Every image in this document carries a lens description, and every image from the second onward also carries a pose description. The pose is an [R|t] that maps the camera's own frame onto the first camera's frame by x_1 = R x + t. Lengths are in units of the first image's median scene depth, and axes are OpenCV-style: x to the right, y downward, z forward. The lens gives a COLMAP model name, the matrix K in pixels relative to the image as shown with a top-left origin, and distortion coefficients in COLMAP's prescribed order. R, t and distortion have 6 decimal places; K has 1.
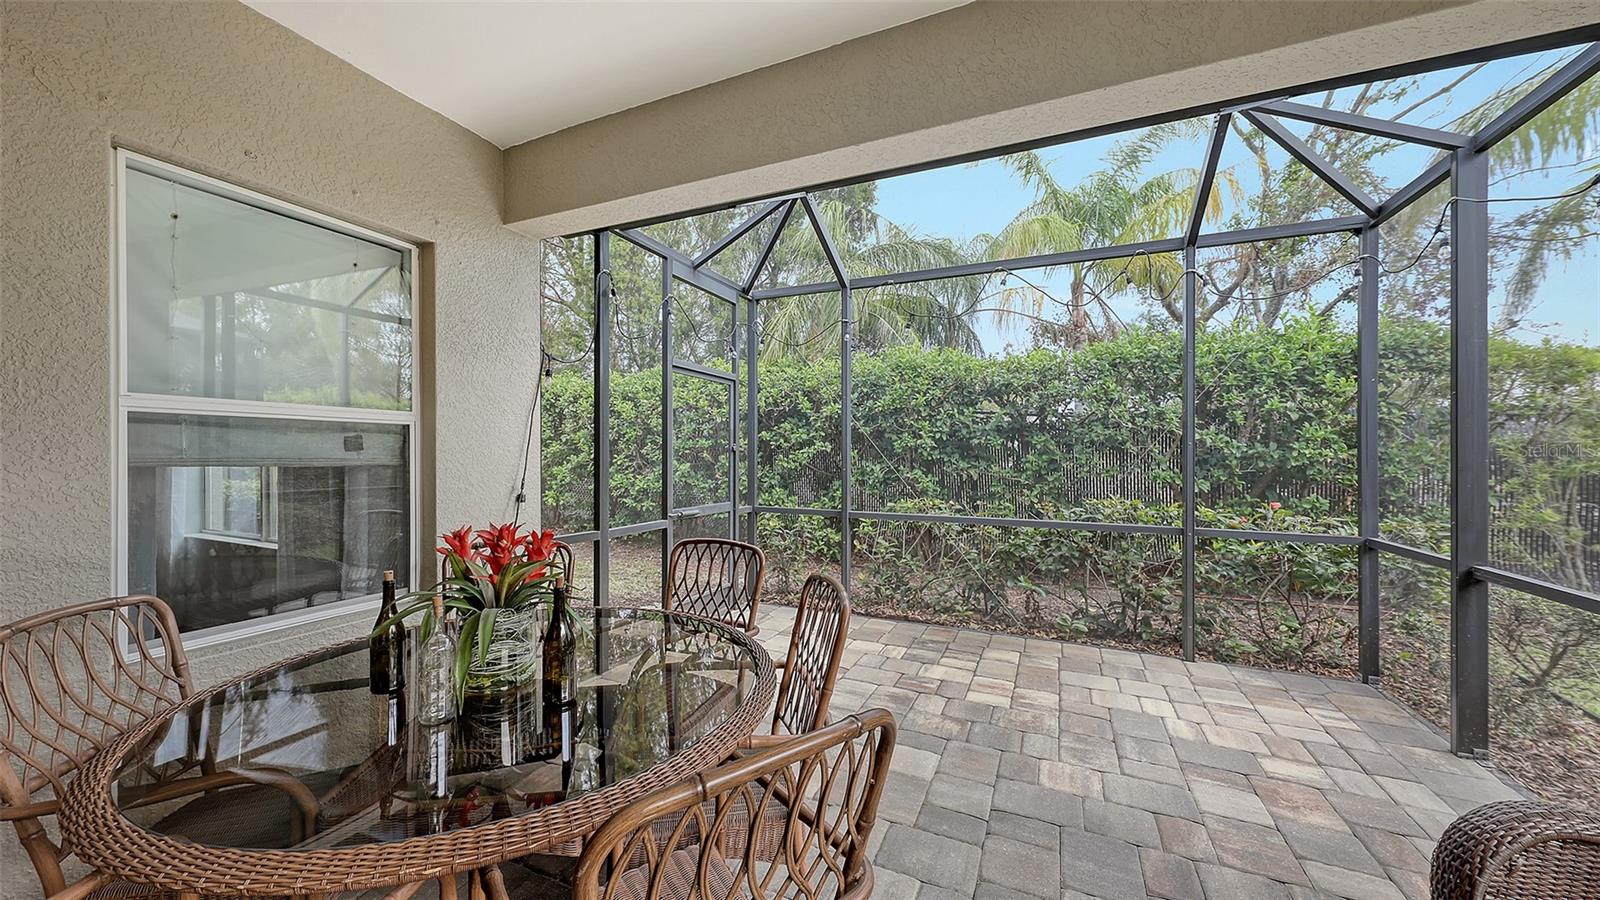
lens RADIAL K [[568.9, 0, 788.9], [0, 568.9, 450.3], [0, 0, 1]] dist [0.001926, -0.000024]
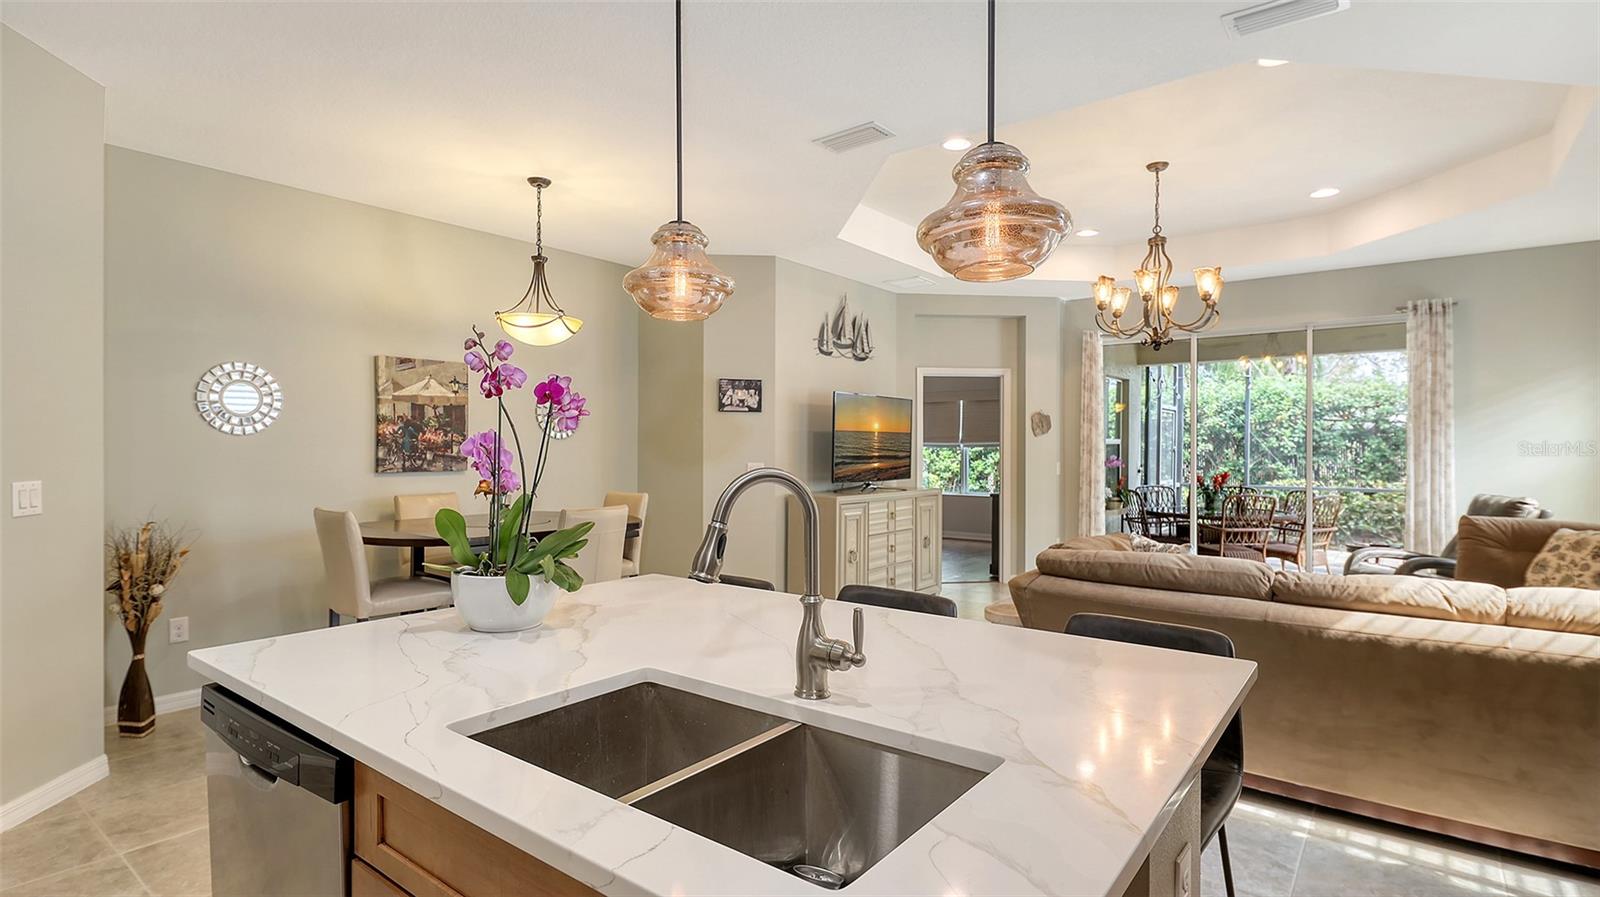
lens RADIAL K [[797.9, 0, 795.9], [0, 797.9, 456.7], [0, 0, 1]] dist [0.002887, -0.000864]
pose [[0.974801, -0.002555, -0.223060, -0.573433], [0.006323, 0.999849, 0.016180, -0.023194], [0.222985, -0.017183, 0.974670, -1.391257]]
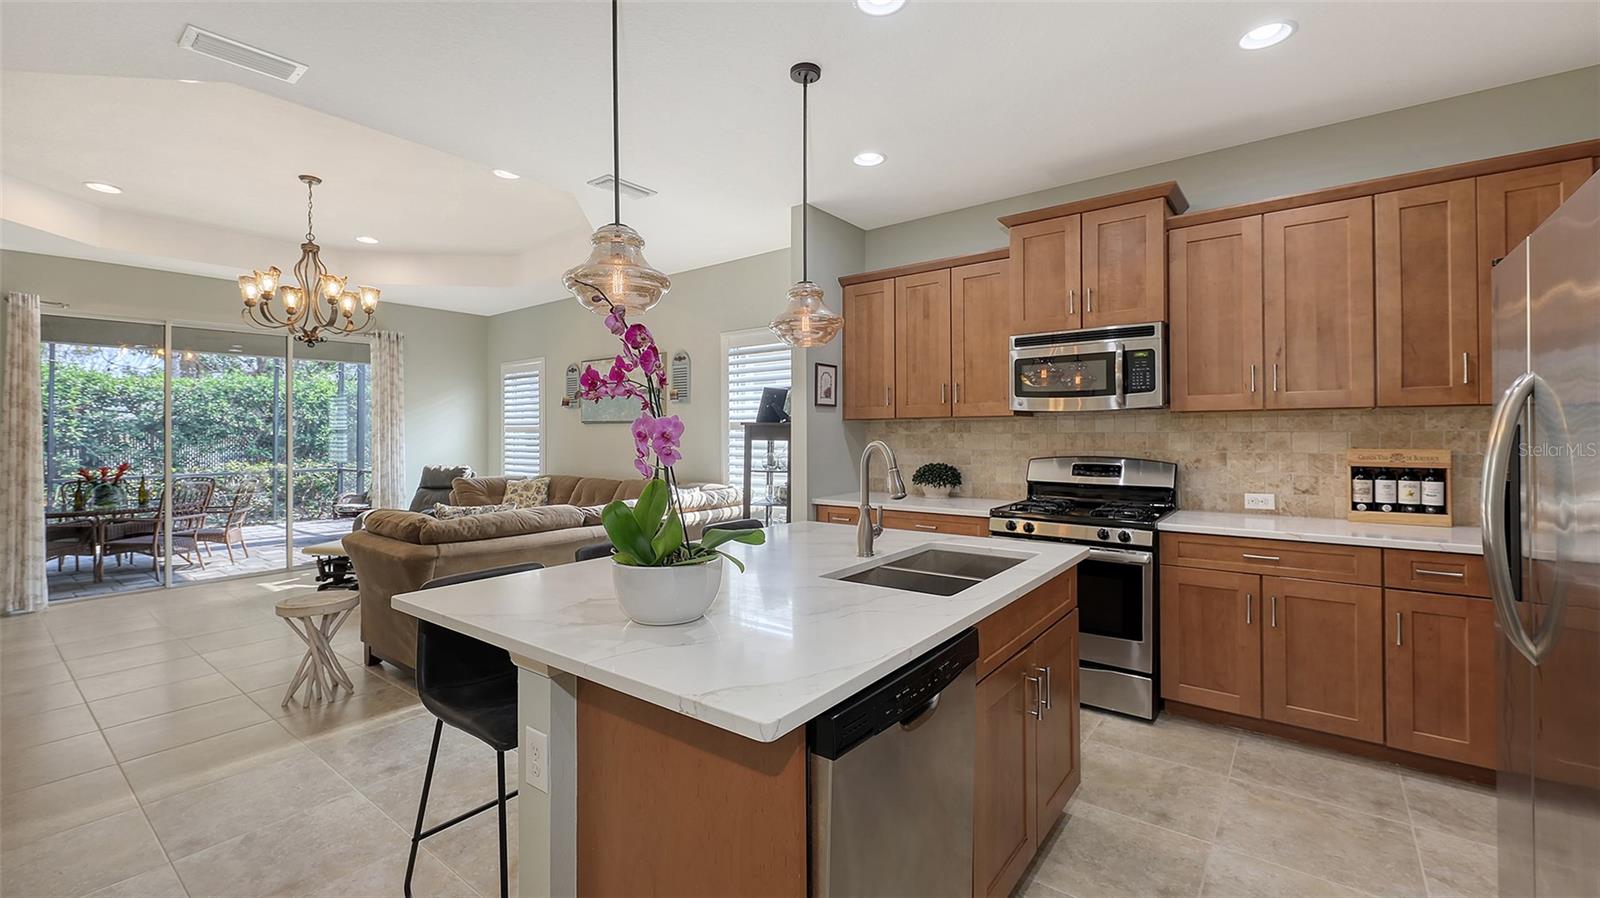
lens RADIAL K [[642.3, 0, 814.5], [0, 642.3, 431.3], [0, 0, 1]] dist [-0.002457, -0.000626]
pose [[0.202588, -0.004396, 0.979254, -1.003266], [0.003154, 0.999988, 0.003836, -0.022838], [-0.979259, 0.002311, 0.202599, -1.204320]]
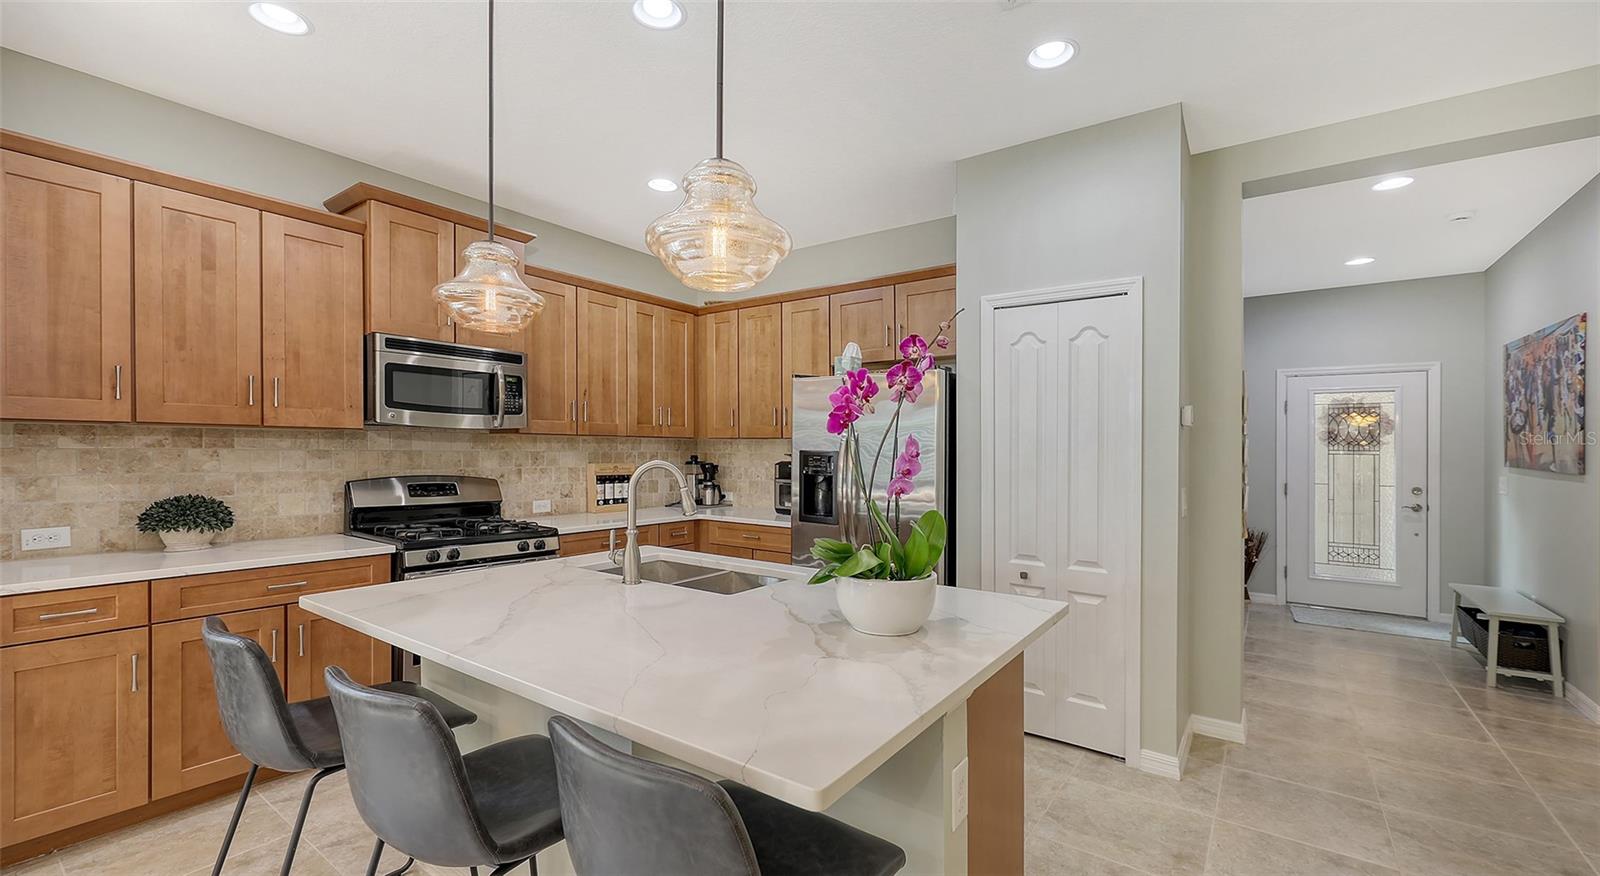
lens RADIAL K [[649.1, 0, 773.5], [0, 649.1, 459.4], [0, 0, 1]] dist [0.007533, -0.001601]
pose [[-0.975957, -0.018066, 0.217214, -0.780928], [-0.016428, 0.999821, 0.009343, -0.020822], [-0.217344, 0.005550, -0.976079, -0.826061]]
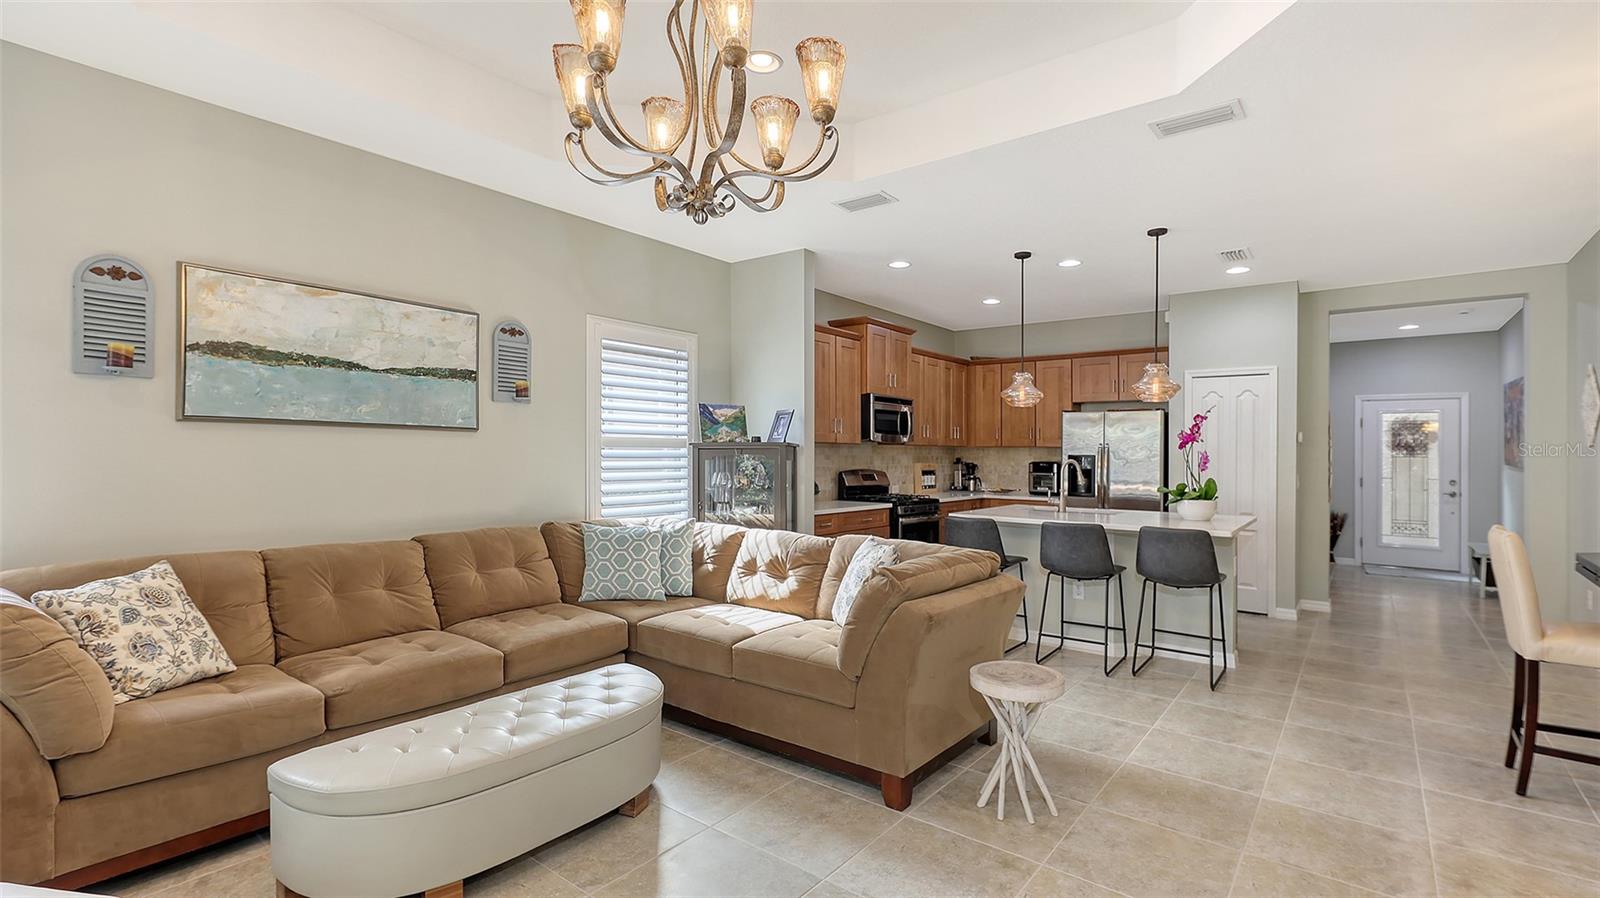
lens RADIAL K [[719.4, 0, 788.7], [0, 719.4, 466.3], [0, 0, 1]] dist [0.000739, -0.001162]
pose [[-0.971075, -0.019472, 0.237980, -0.499264], [-0.016268, 0.999749, 0.015420, -0.015821], [-0.238220, 0.011103, -0.971148, -0.165836]]
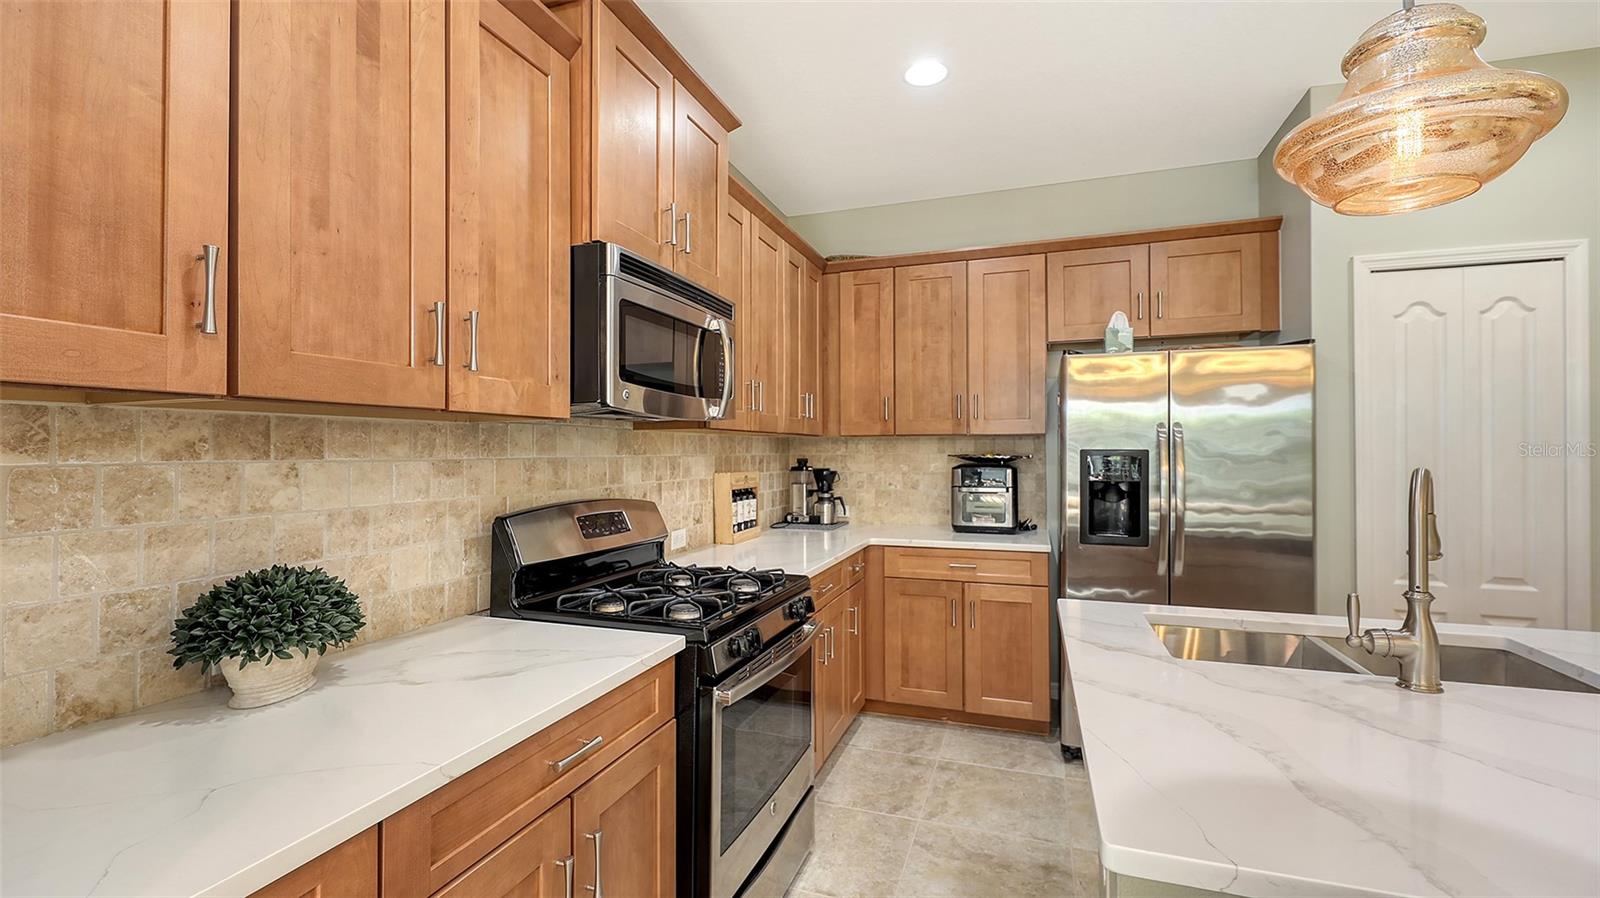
lens RADIAL K [[678.4, 0, 780.1], [0, 678.4, 448.0], [0, 0, 1]] dist [0.004172, -0.000380]
pose [[-0.996712, -0.001862, -0.081002, -0.409064], [-0.000904, 0.999929, -0.011862, -0.019231], [0.081019, -0.011750, -0.996643, -0.965779]]
